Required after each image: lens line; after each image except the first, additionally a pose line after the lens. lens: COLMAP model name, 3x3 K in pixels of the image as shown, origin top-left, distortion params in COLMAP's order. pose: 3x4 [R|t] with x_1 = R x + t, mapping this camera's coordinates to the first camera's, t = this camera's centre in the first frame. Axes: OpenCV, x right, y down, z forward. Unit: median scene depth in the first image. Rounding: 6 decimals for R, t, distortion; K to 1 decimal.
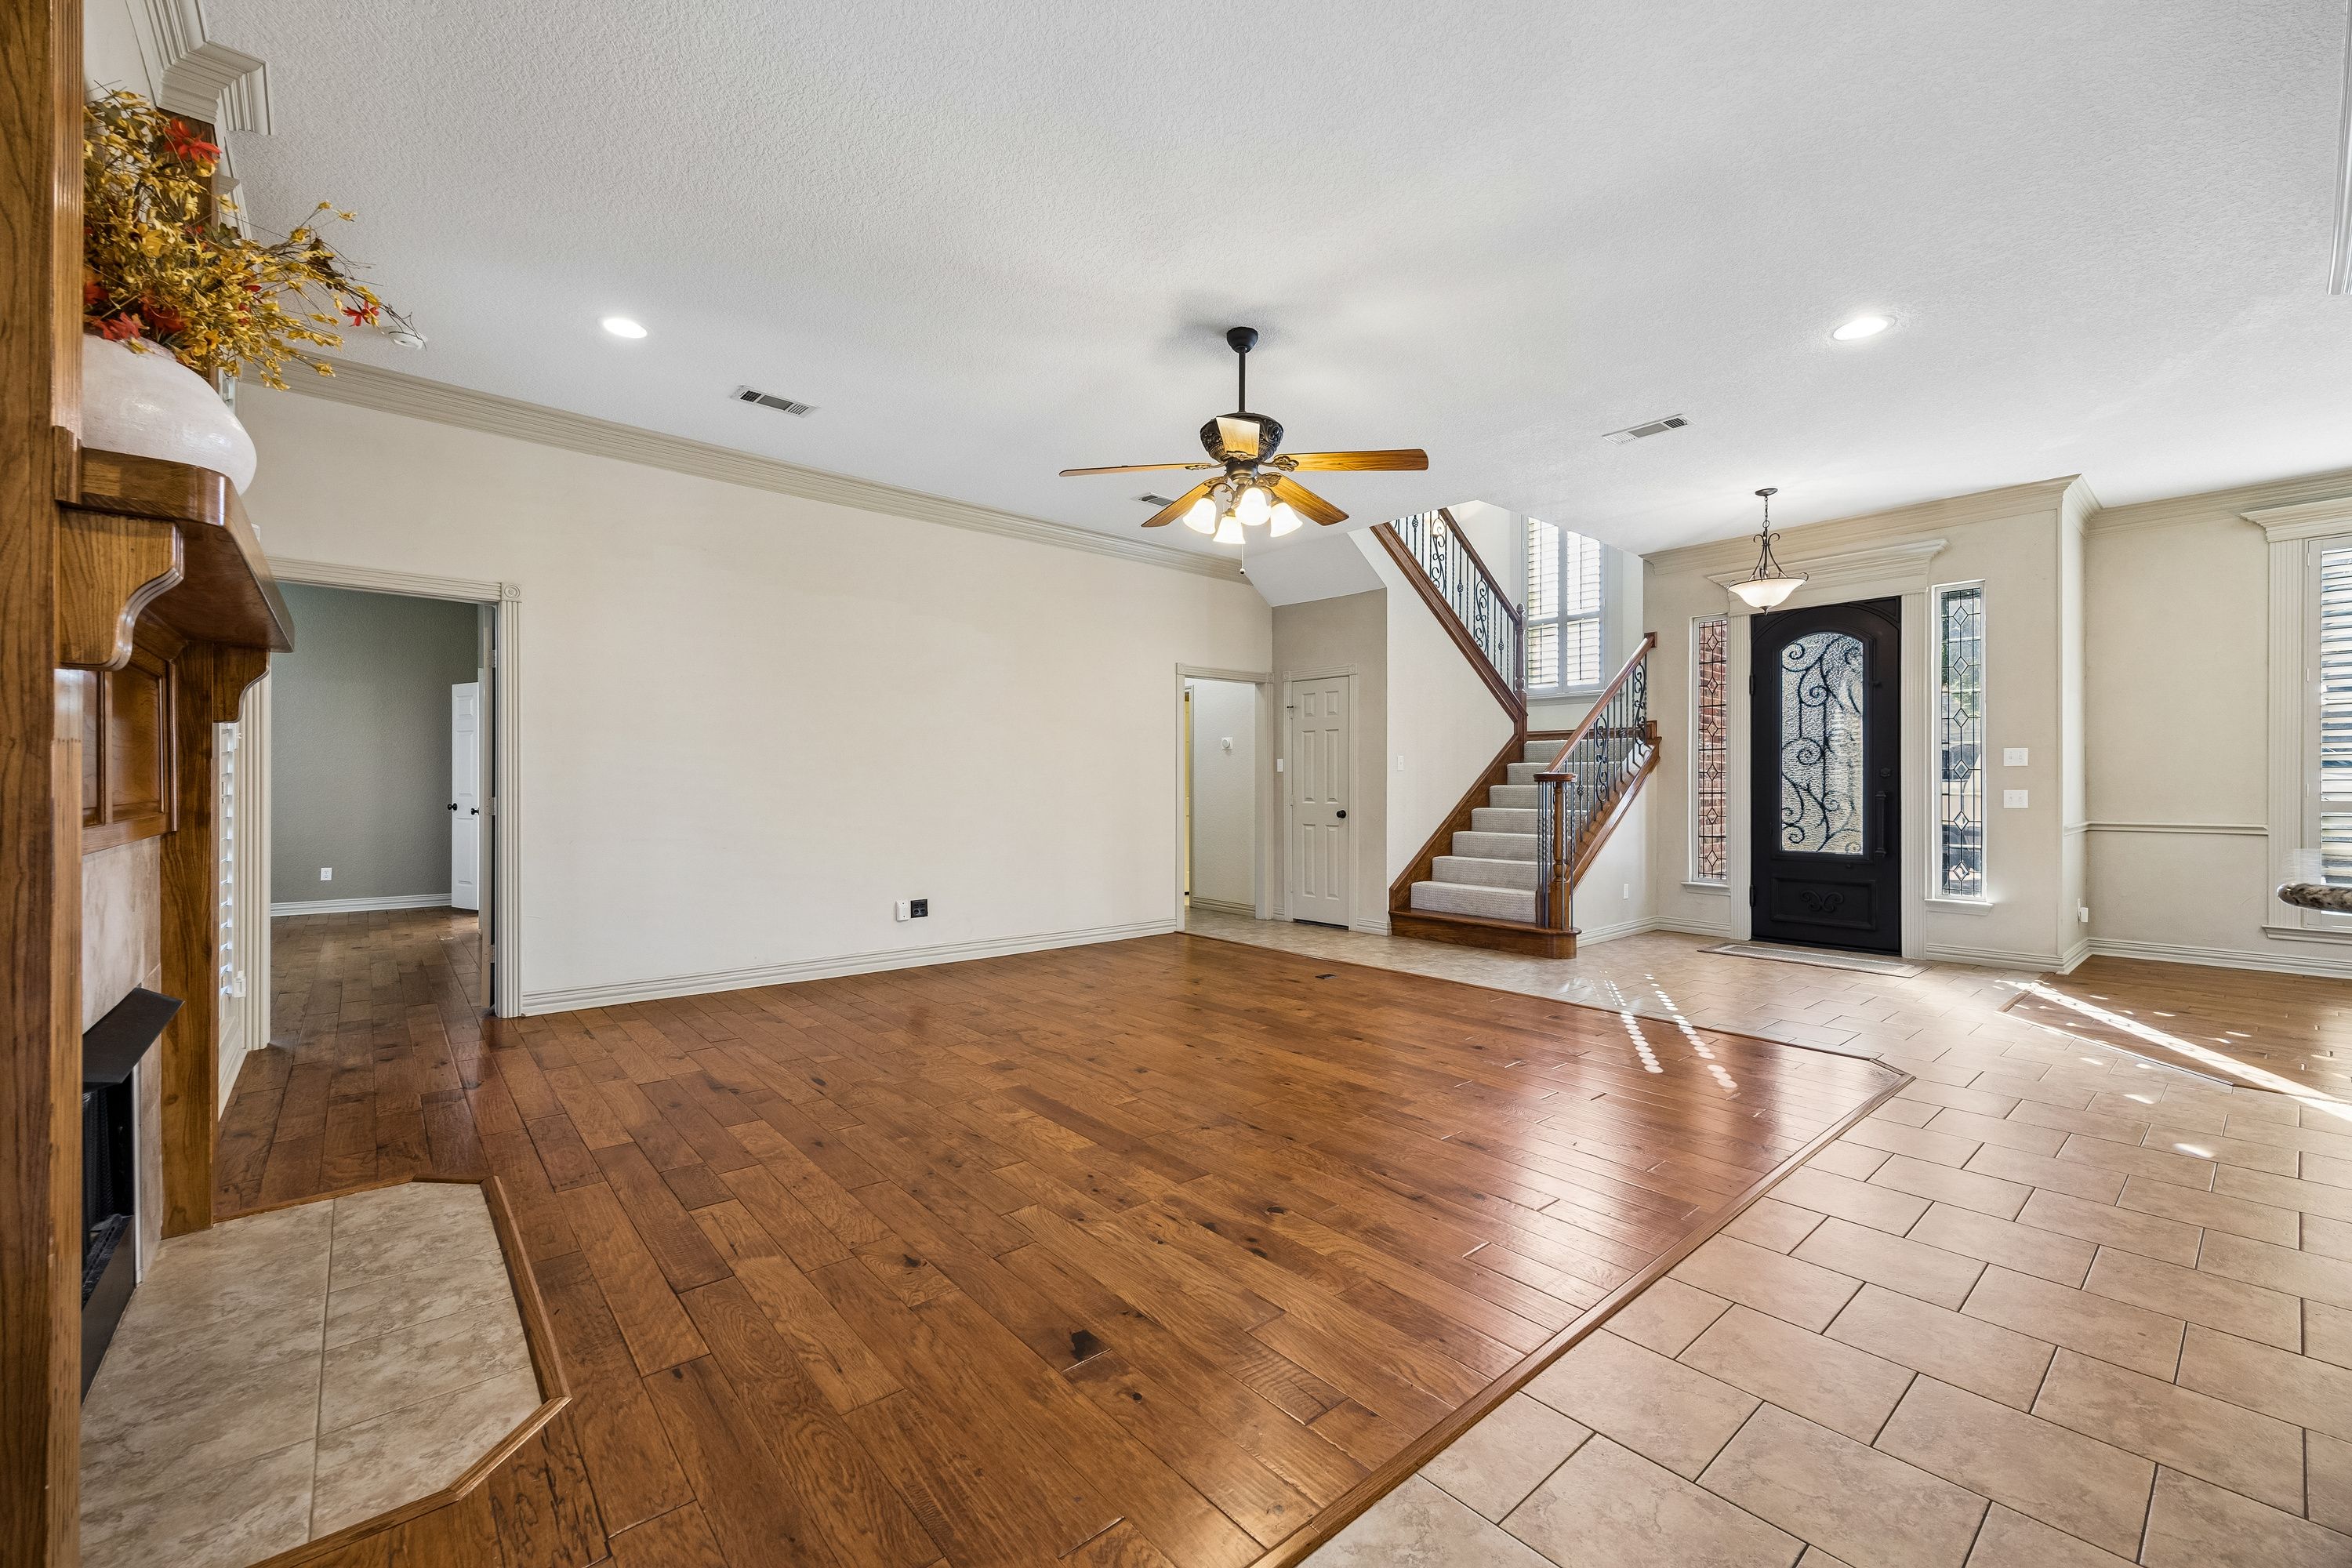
lens RADIAL K [[938.9, 0, 1185.1], [0, 938.9, 786.8], [0, 0, 1]] dist [0.011248, -0.003872]
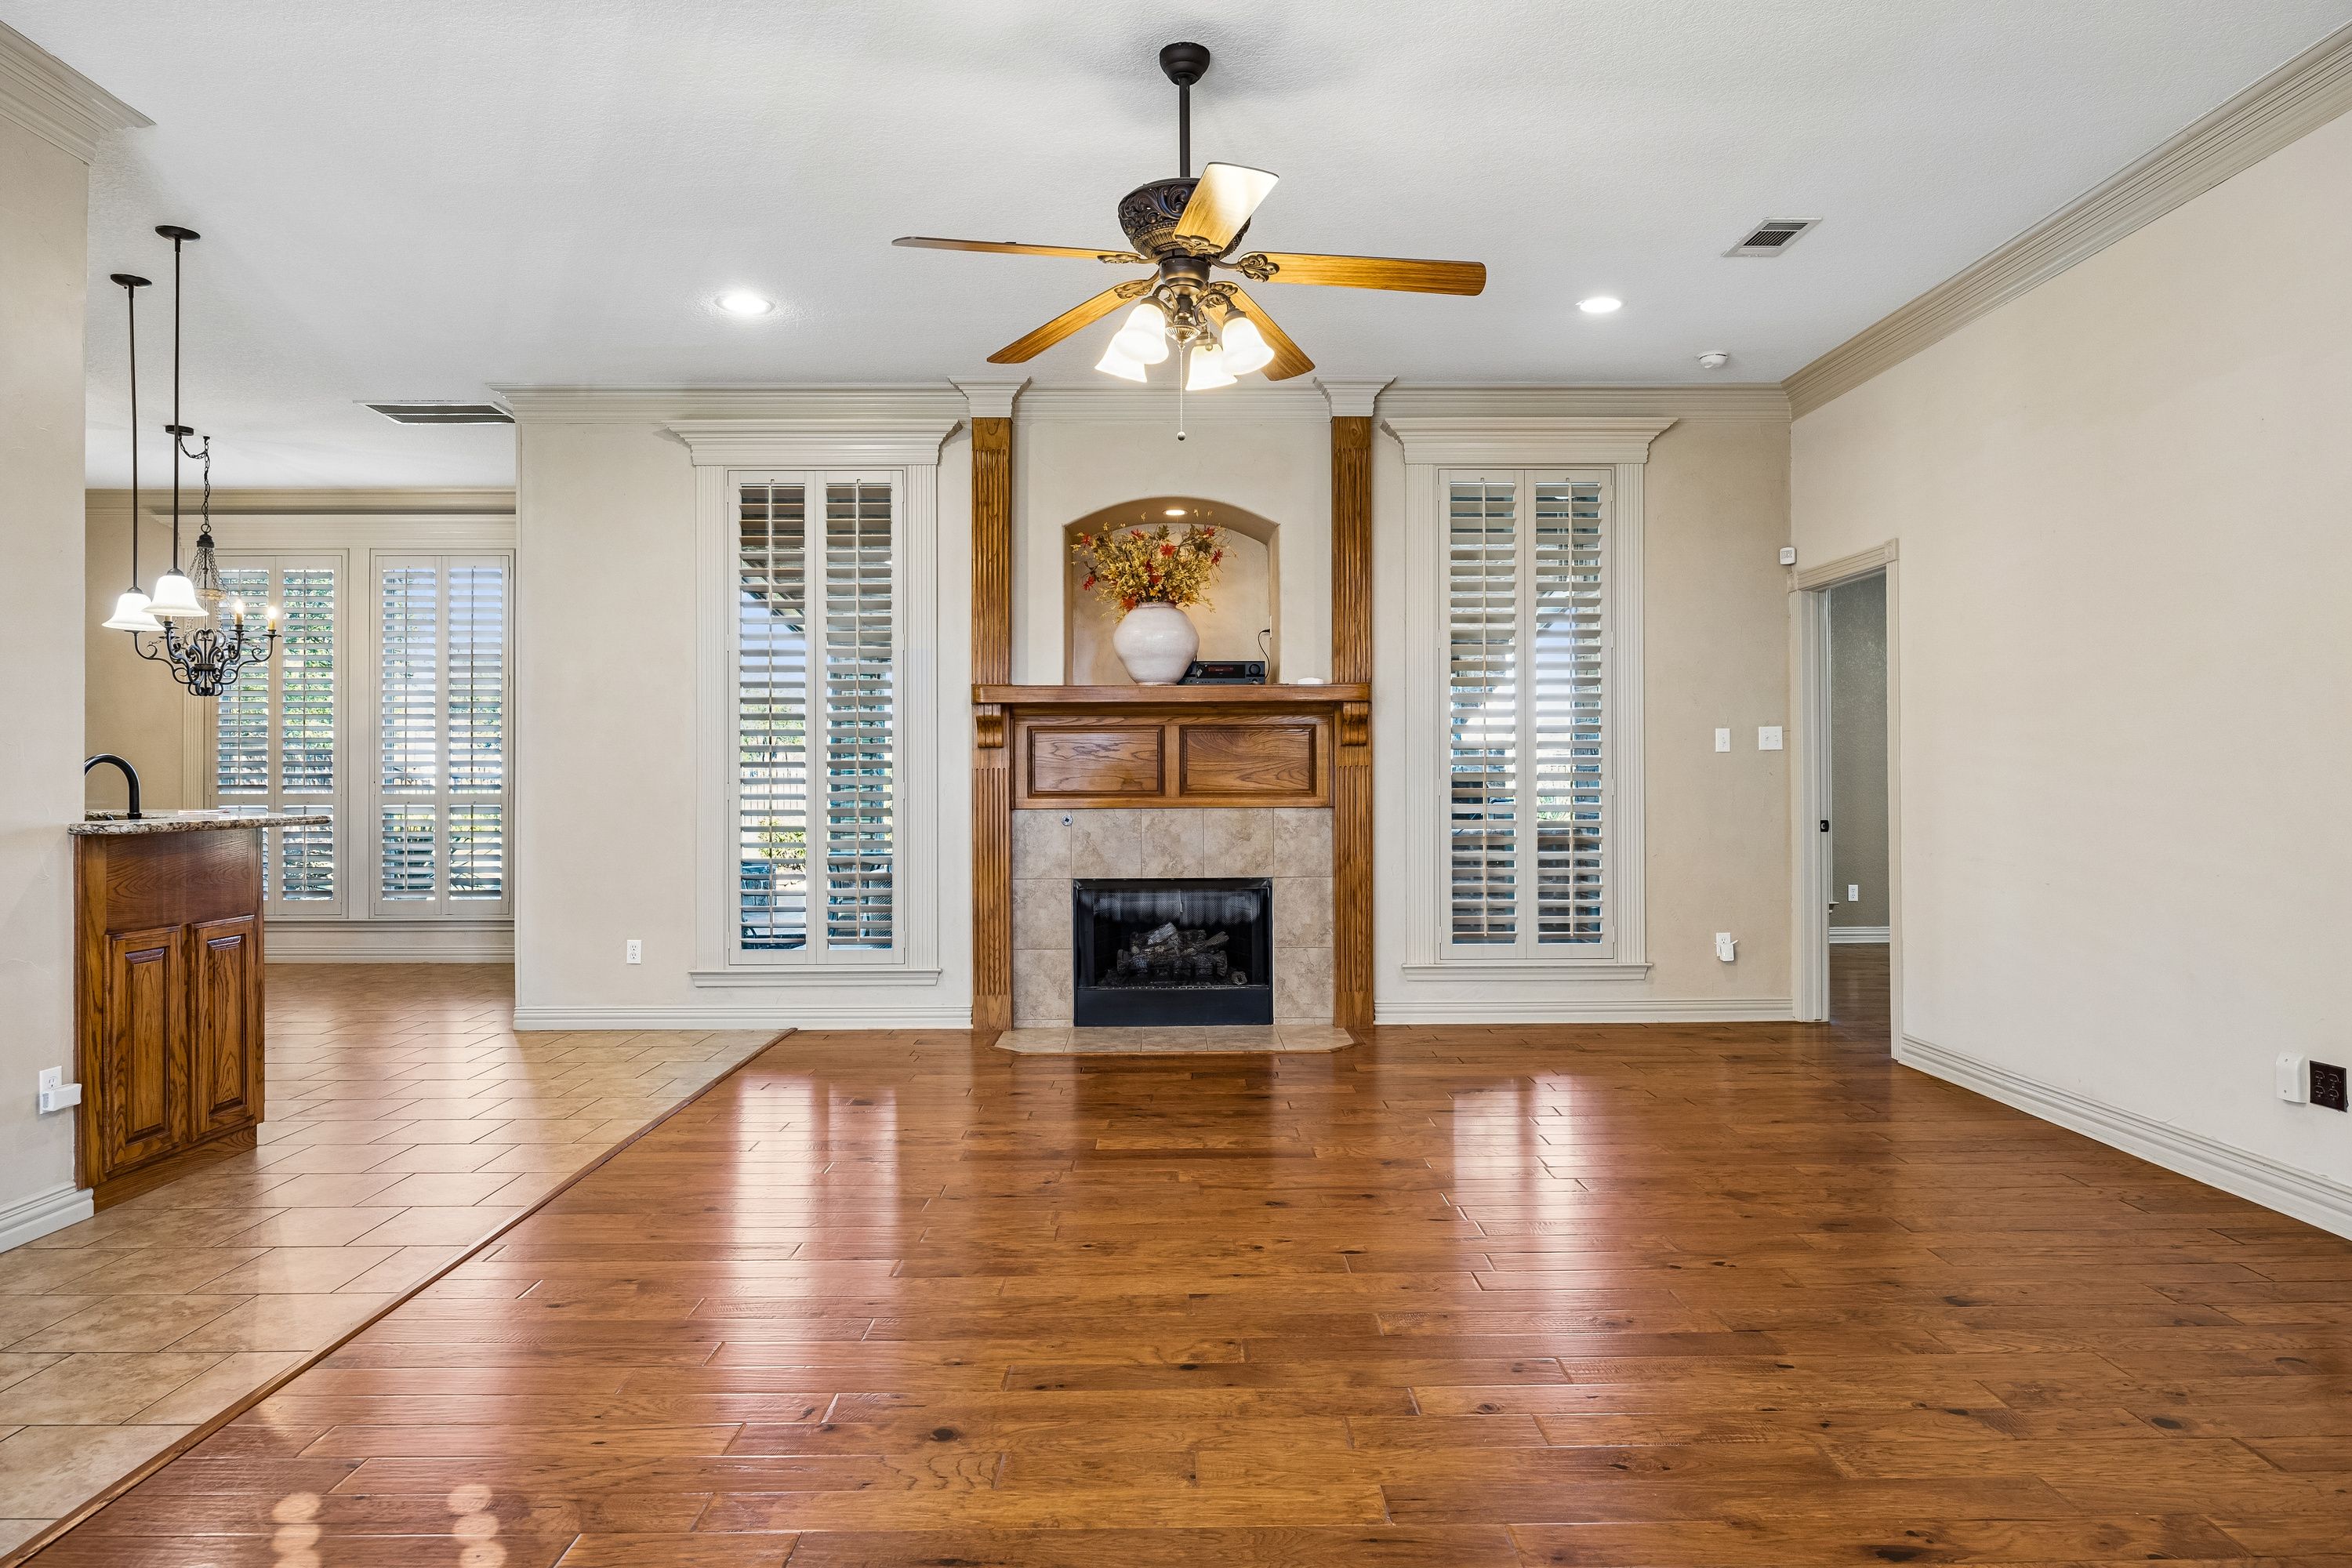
lens RADIAL K [[1433.6, 0, 1176.0], [0, 1433.6, 784.0], [0, 0, 1]] dist [0.003675, 0.000676]
pose [[-0.648194, 0.000585, -0.761475, 0.467381], [0.000536, 1.000000, 0.000313, -0.000853], [0.761475, -0.000205, -0.648194, 0.961626]]
